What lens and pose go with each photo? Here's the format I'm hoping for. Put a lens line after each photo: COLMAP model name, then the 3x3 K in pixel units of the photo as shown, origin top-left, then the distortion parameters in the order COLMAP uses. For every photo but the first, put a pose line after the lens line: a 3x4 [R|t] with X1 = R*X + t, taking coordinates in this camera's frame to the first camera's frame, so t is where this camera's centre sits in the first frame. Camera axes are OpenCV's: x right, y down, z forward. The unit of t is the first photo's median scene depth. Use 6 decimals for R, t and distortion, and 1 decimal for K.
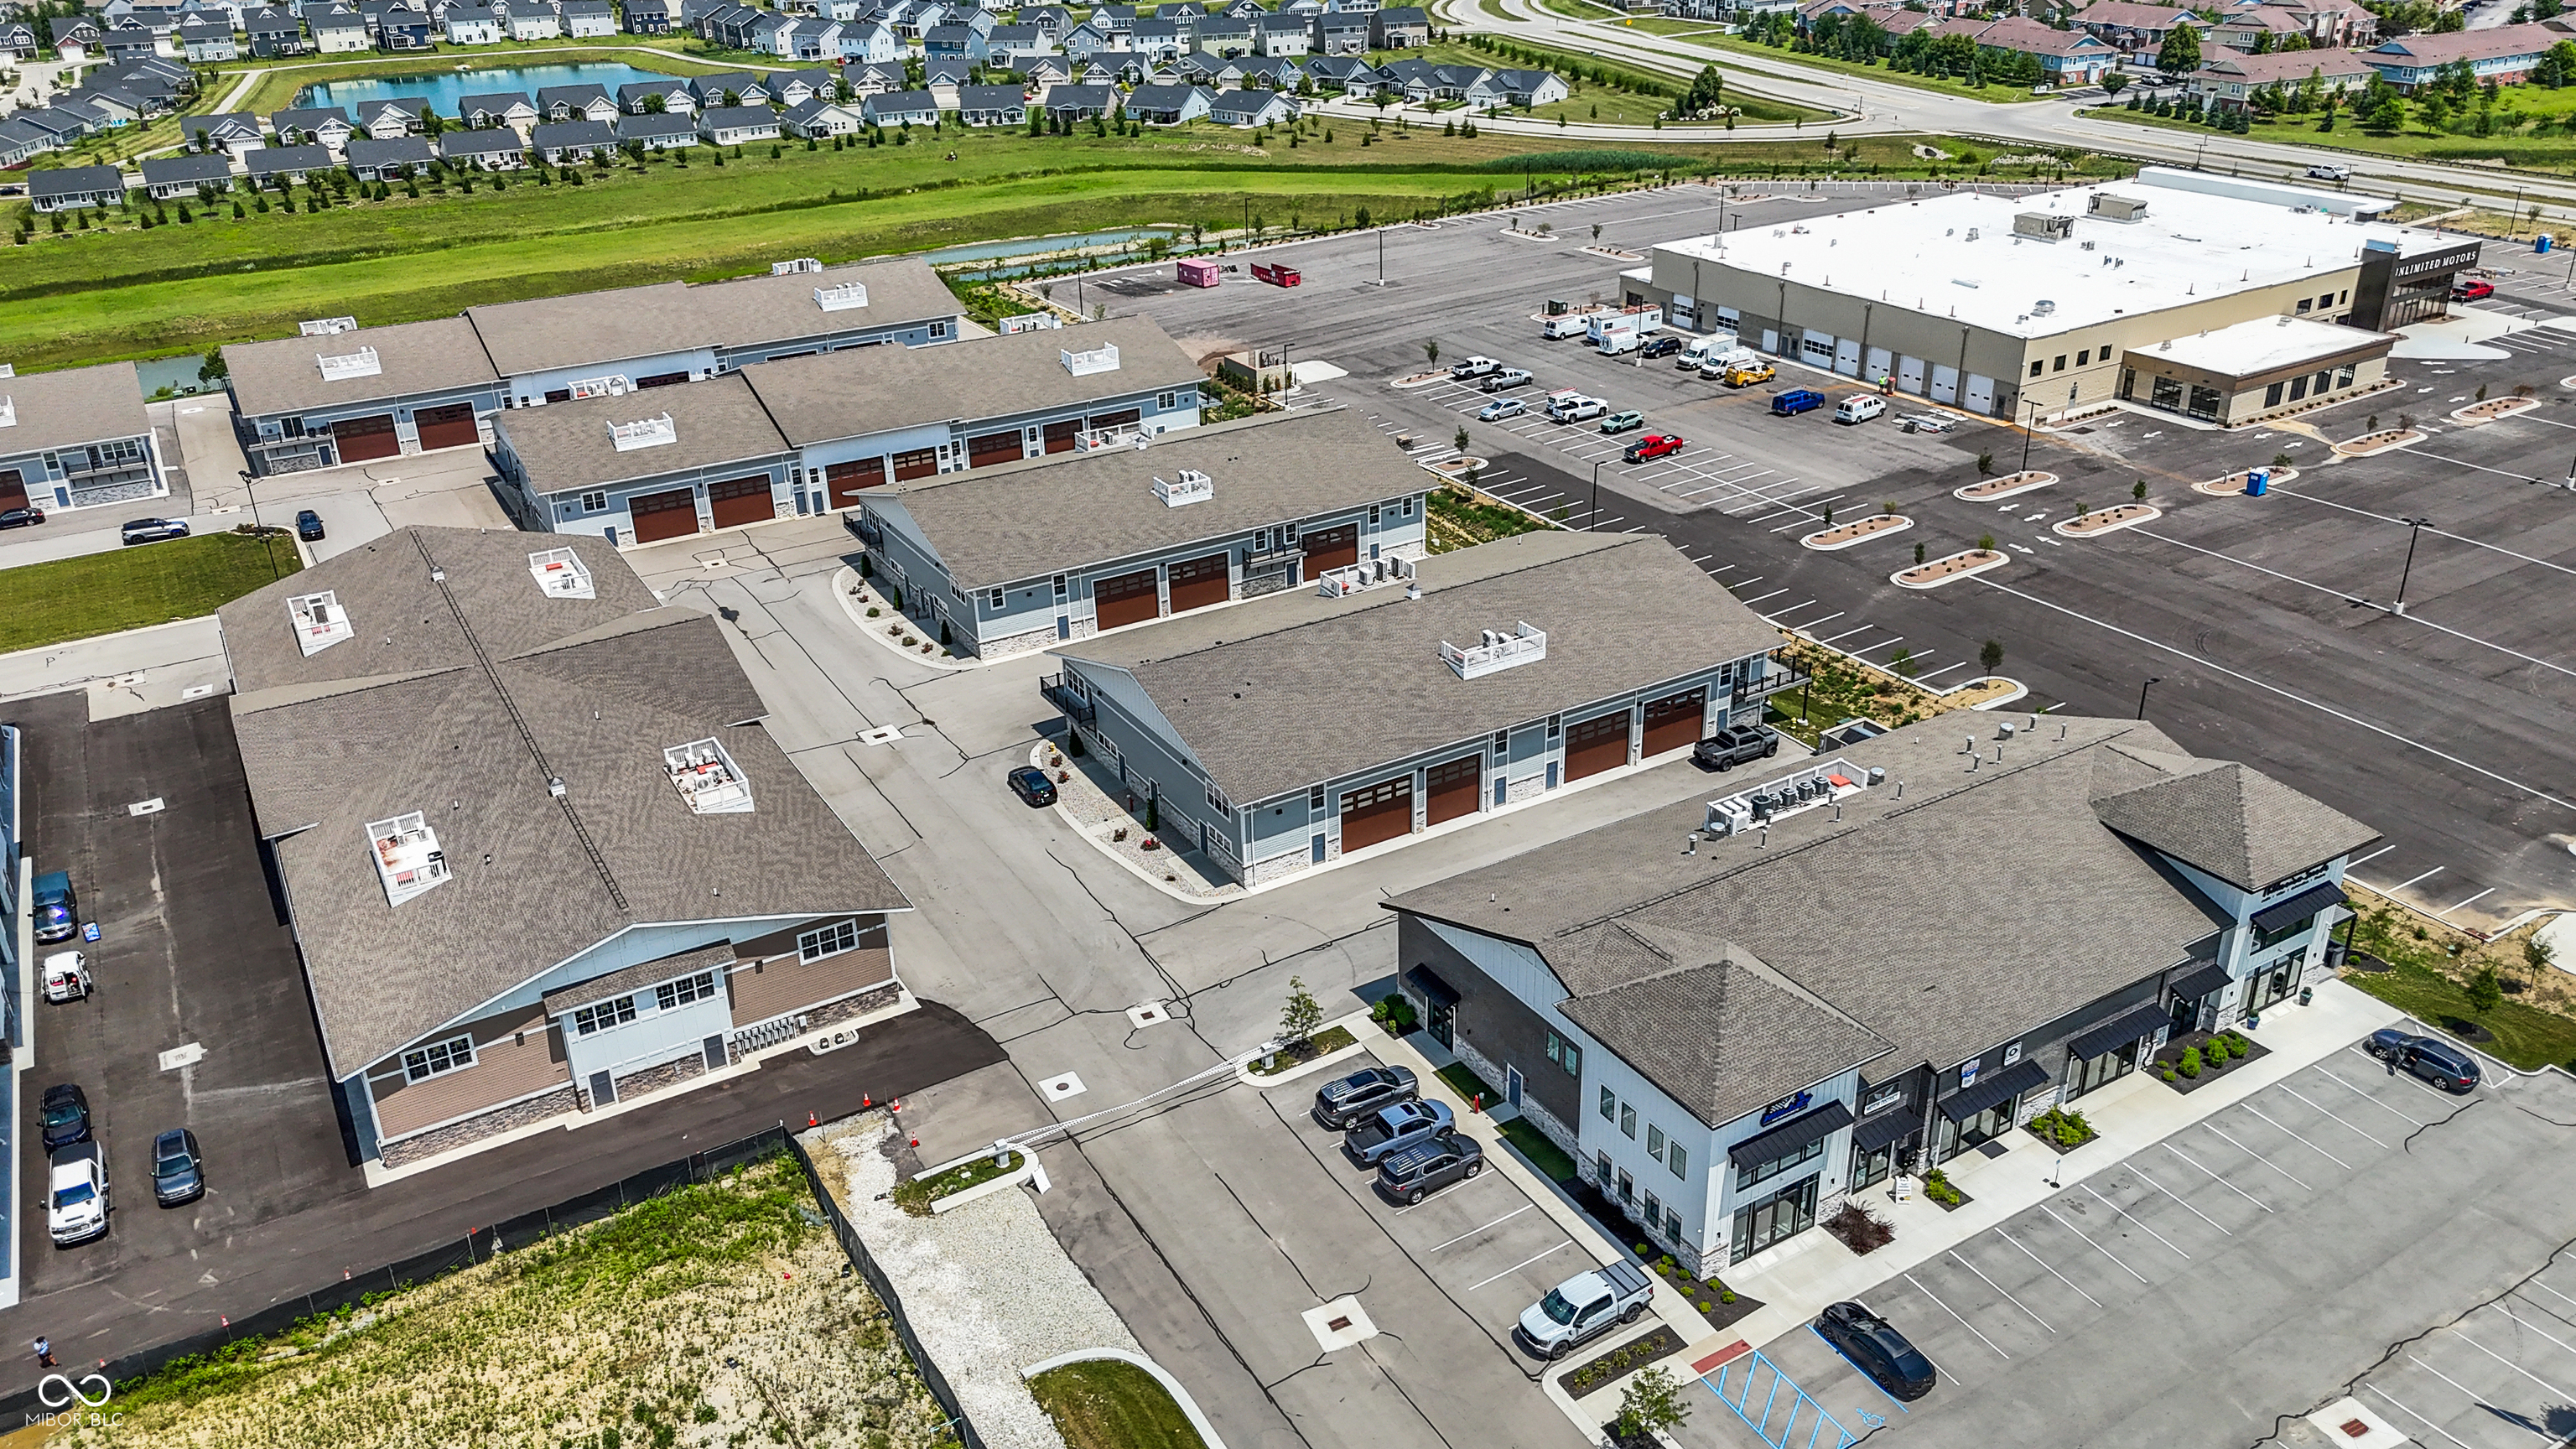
lens RADIAL K [[1912.1, 0, 1299.6], [0, 1912.1, 728.4], [0, 0, 1]] dist [0.070018, -0.070926]
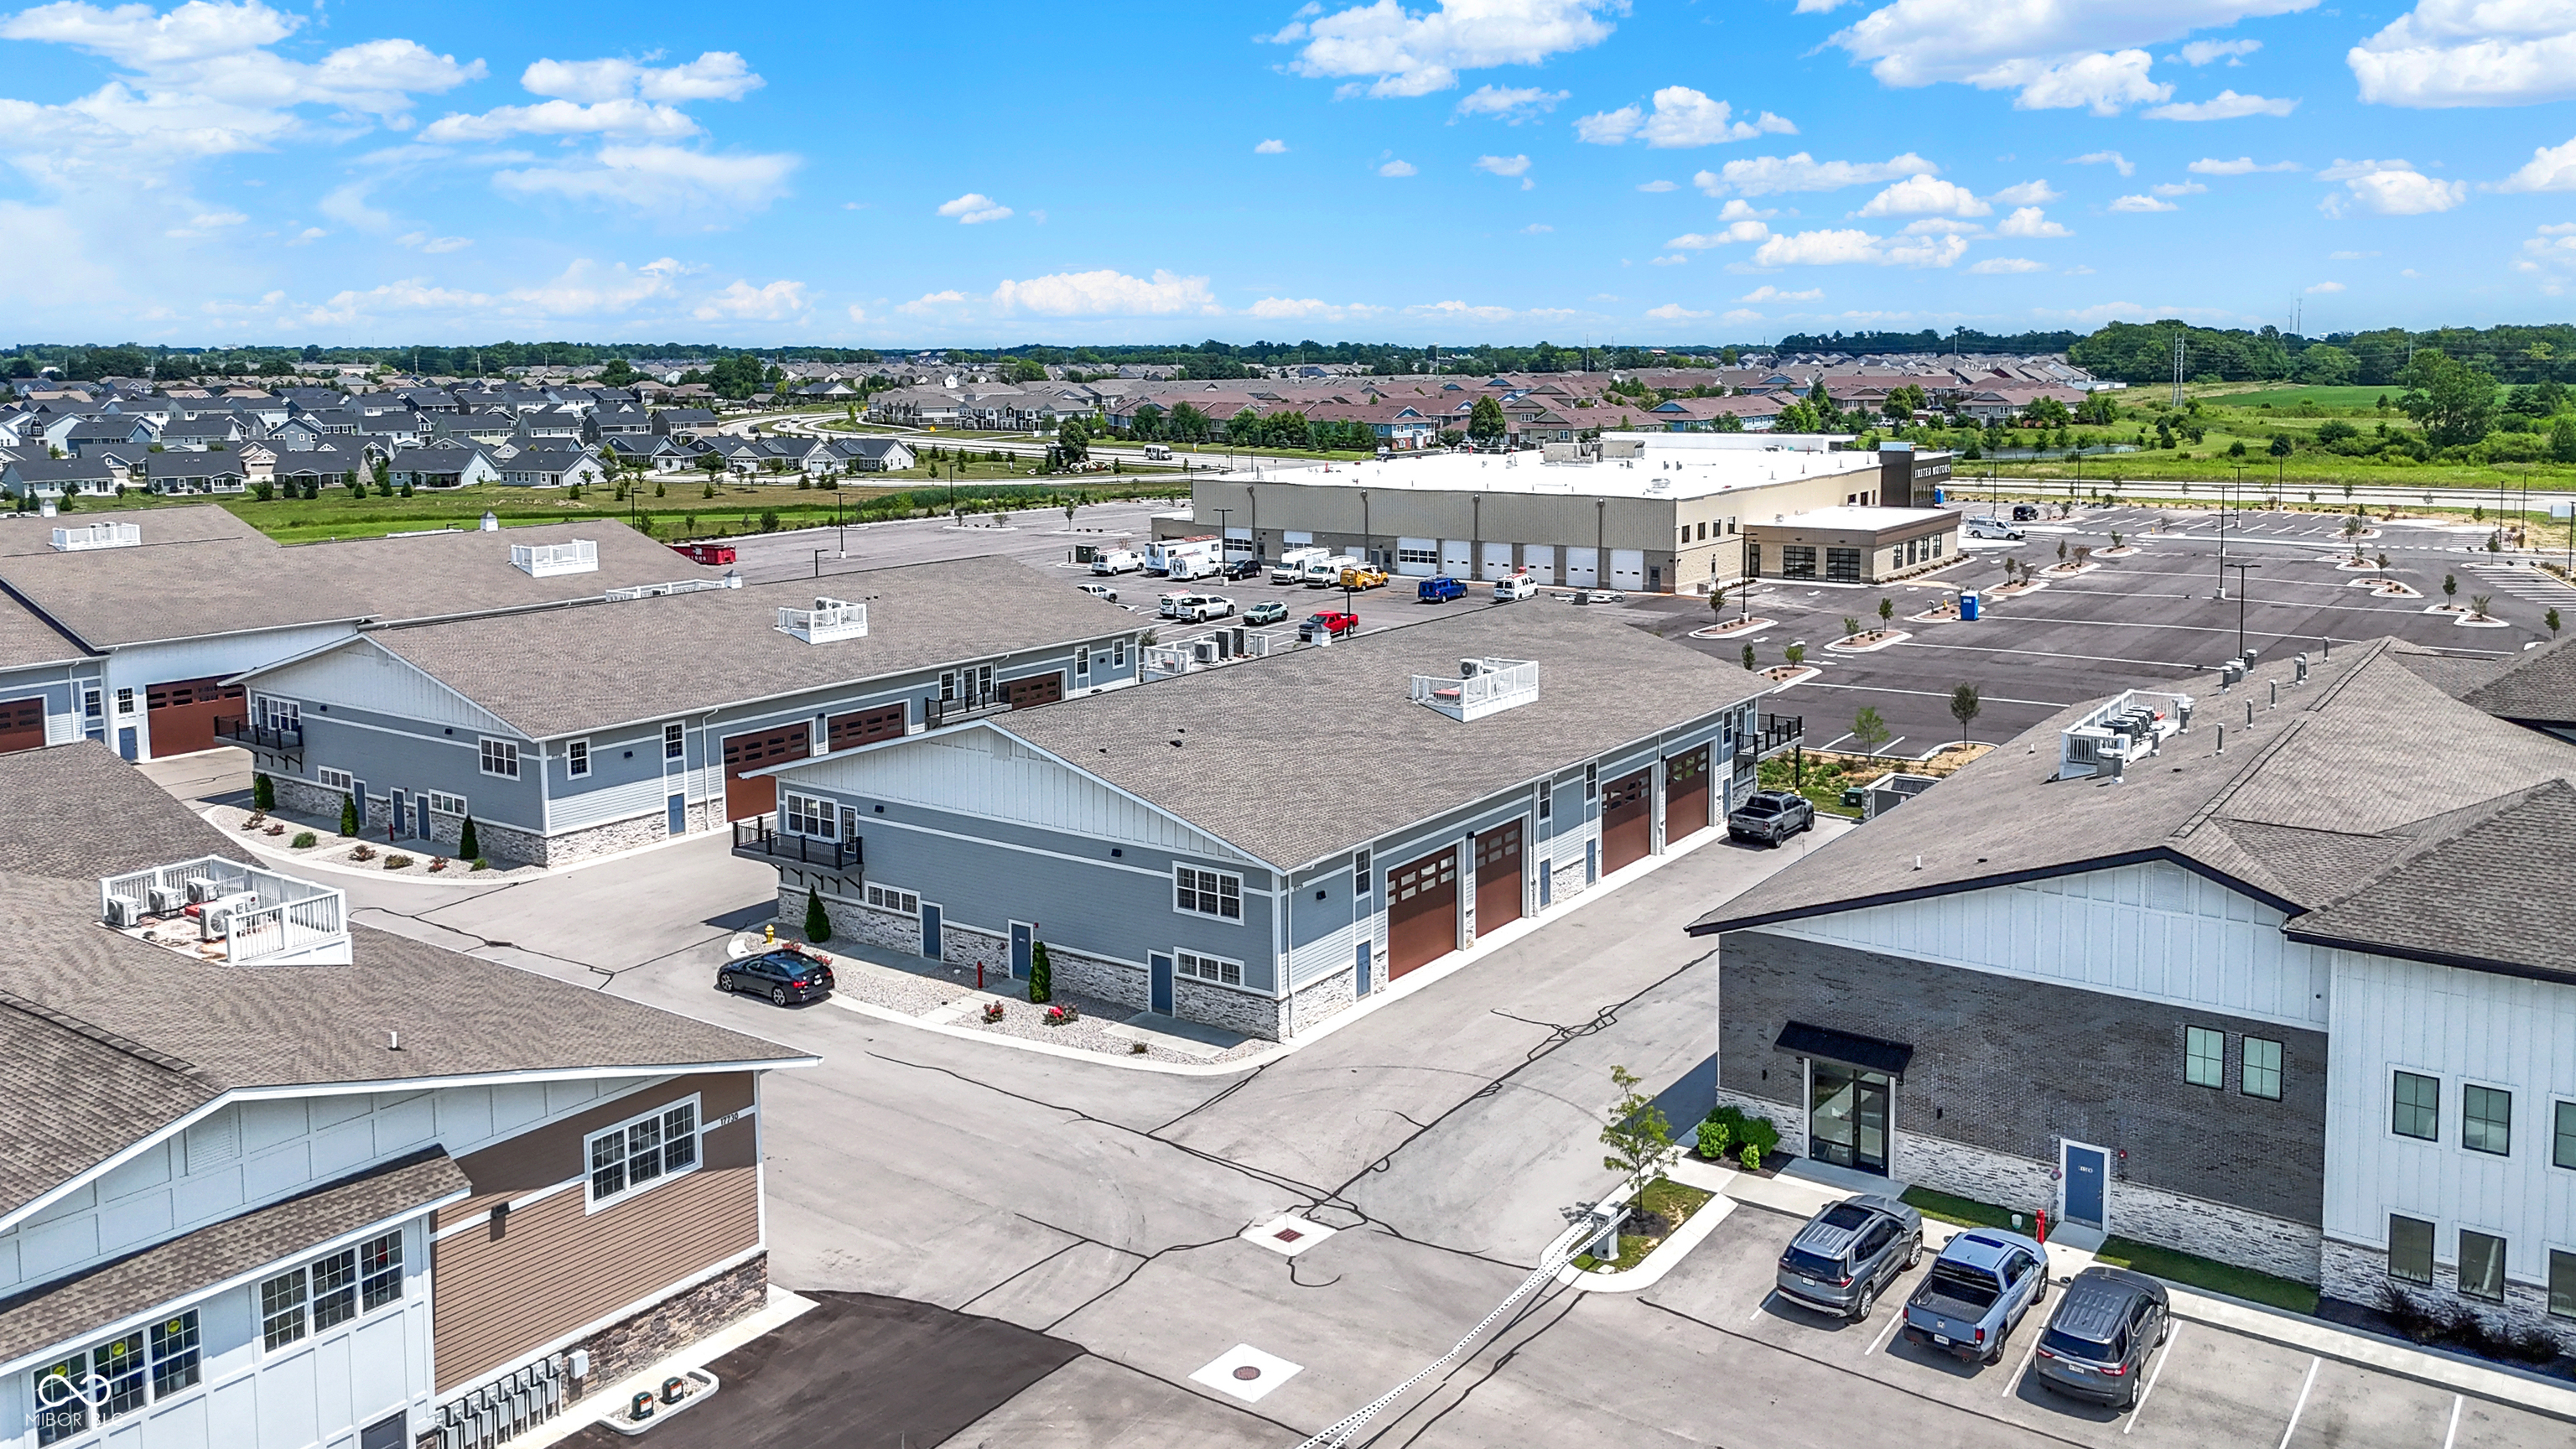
lens RADIAL K [[1962.4, 0, 1329.5], [0, 1962.4, 550.1], [0, 0, 1]] dist [0.071122, -0.074289]
pose [[0.910611, -0.024311, 0.412550, -0.183165], [0.165066, 0.936578, -0.309153, 0.094728], [-0.378869, 0.349616, 0.856871, 0.323467]]
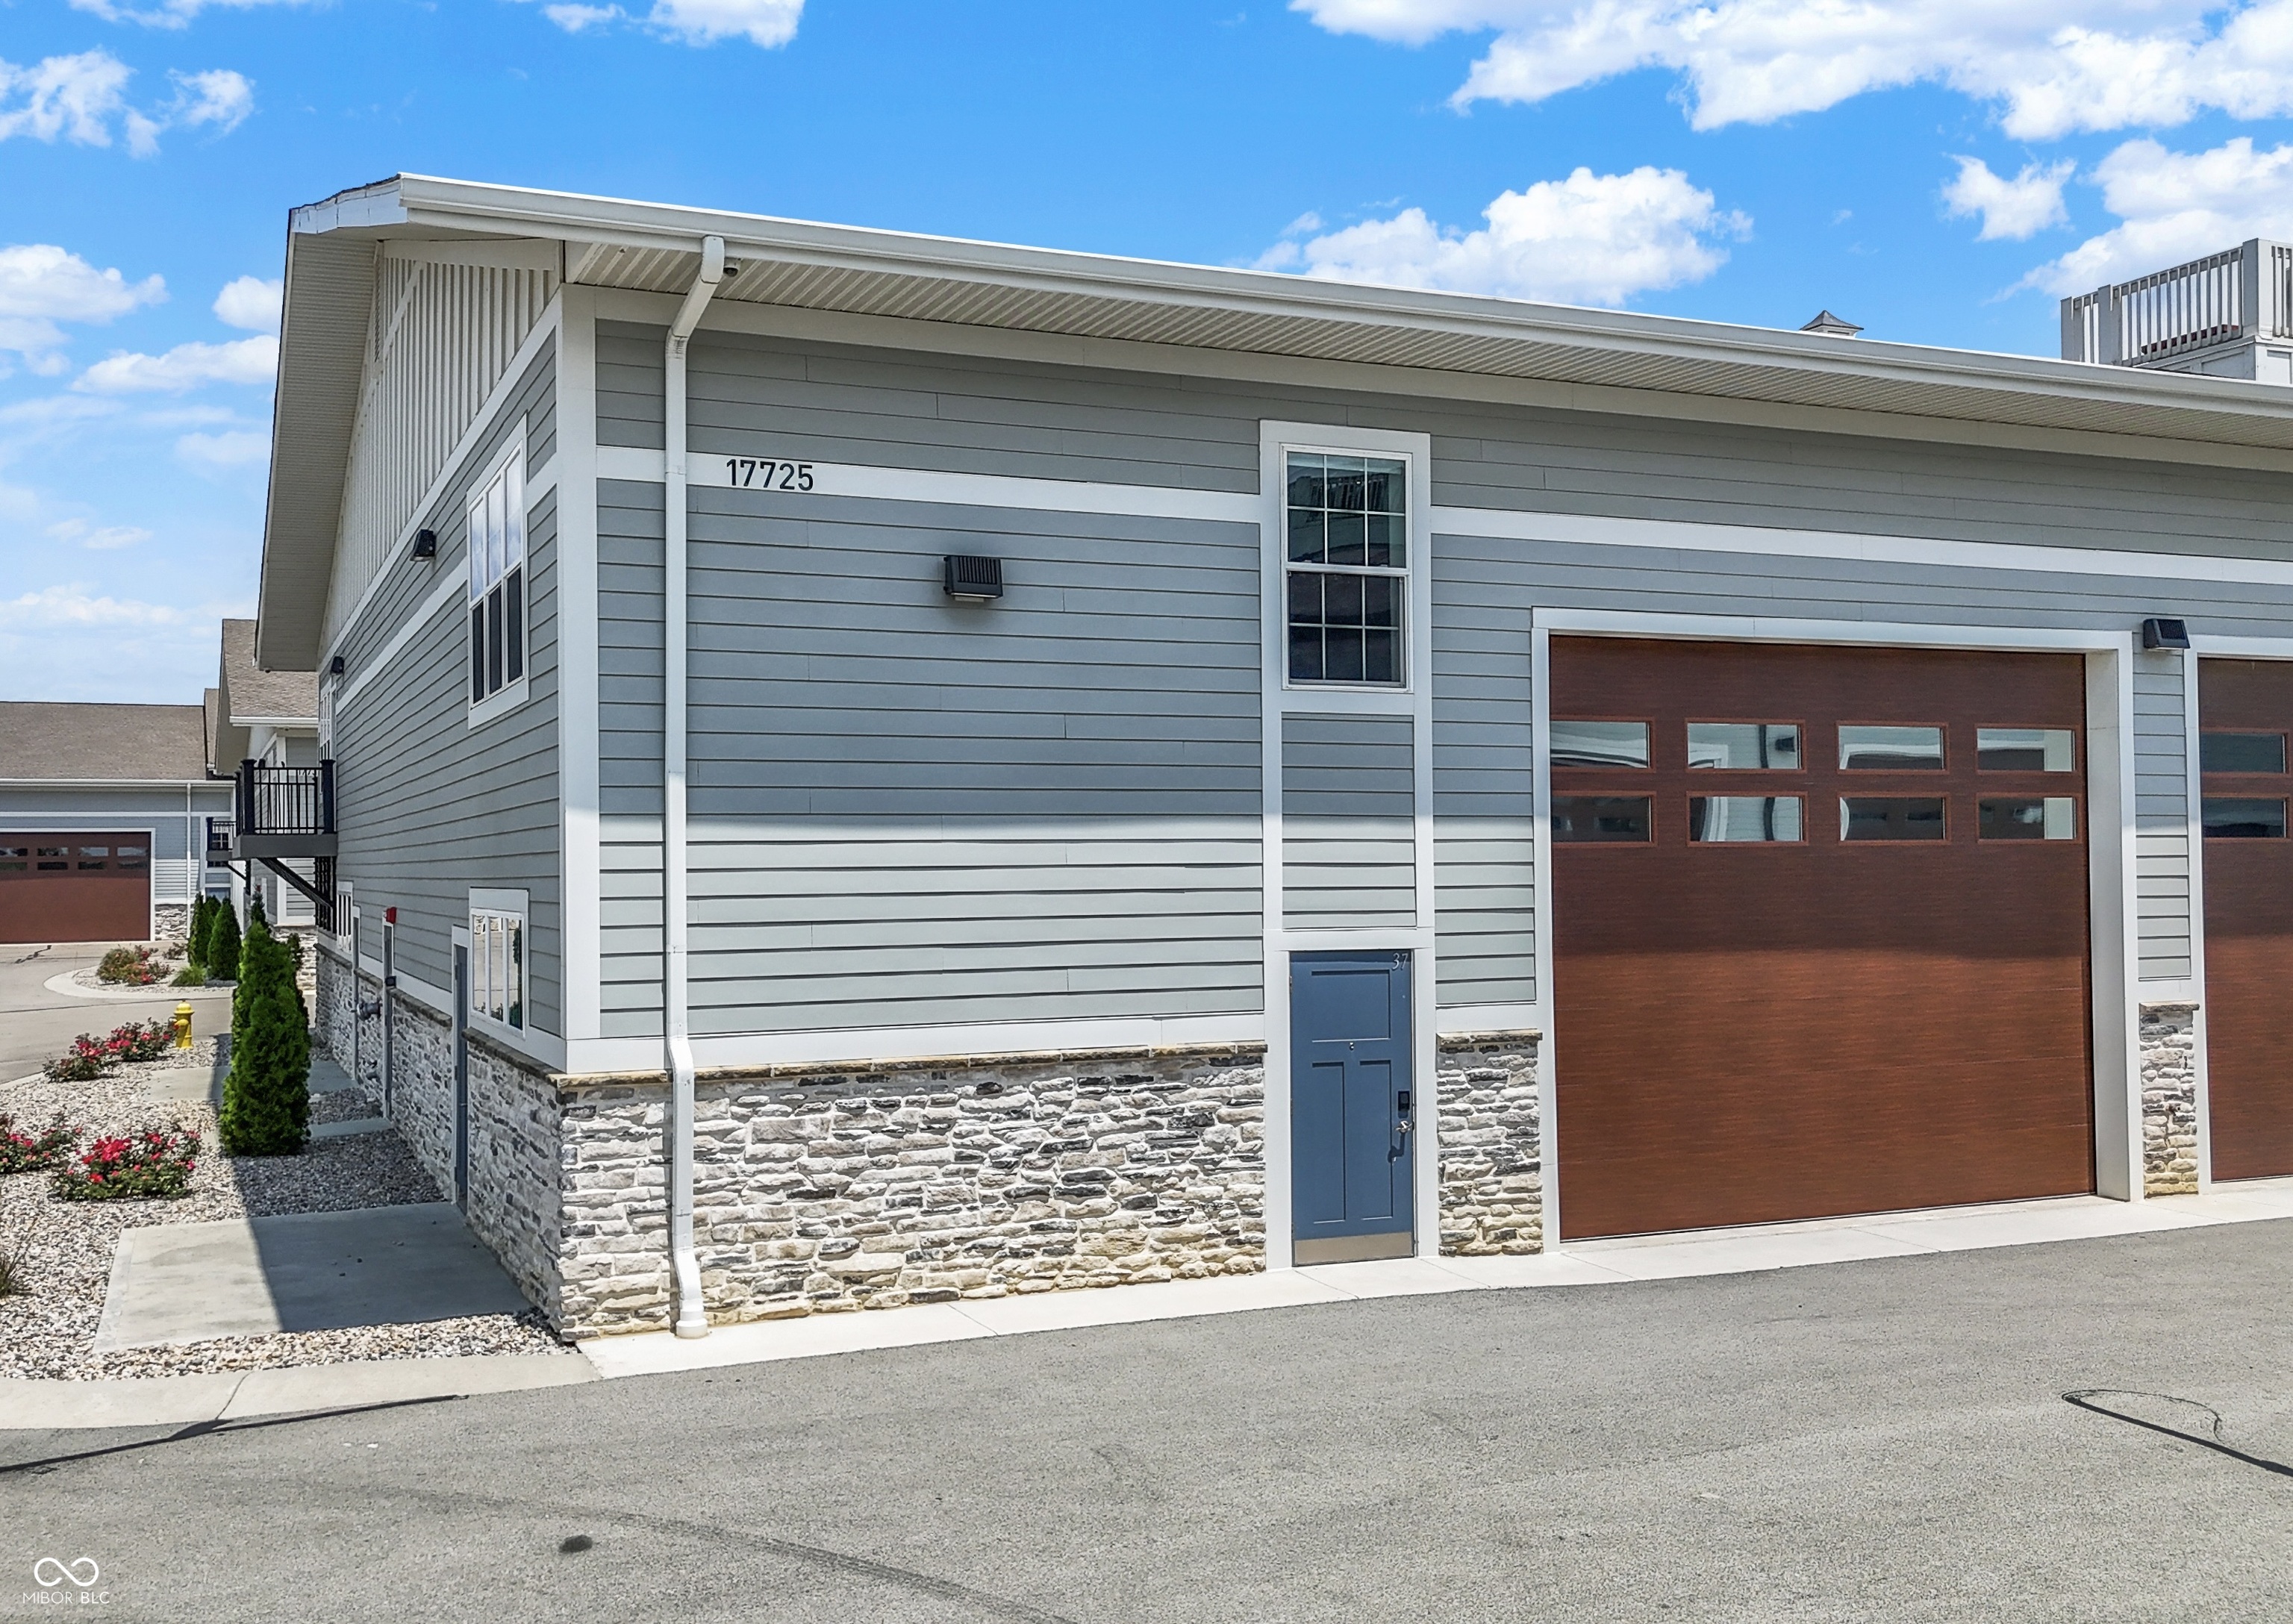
lens RADIAL K [[2151.2, 0, 1140.1], [0, 2151.2, 788.8], [0, 0, 1]] dist [0.050909, -0.012032]
pose [[0.991874, 0.009599, -0.126859, 0.009921], [-0.067461, 0.885099, -0.460488, 0.078194], [0.107862, 0.465304, 0.878554, 0.651555]]
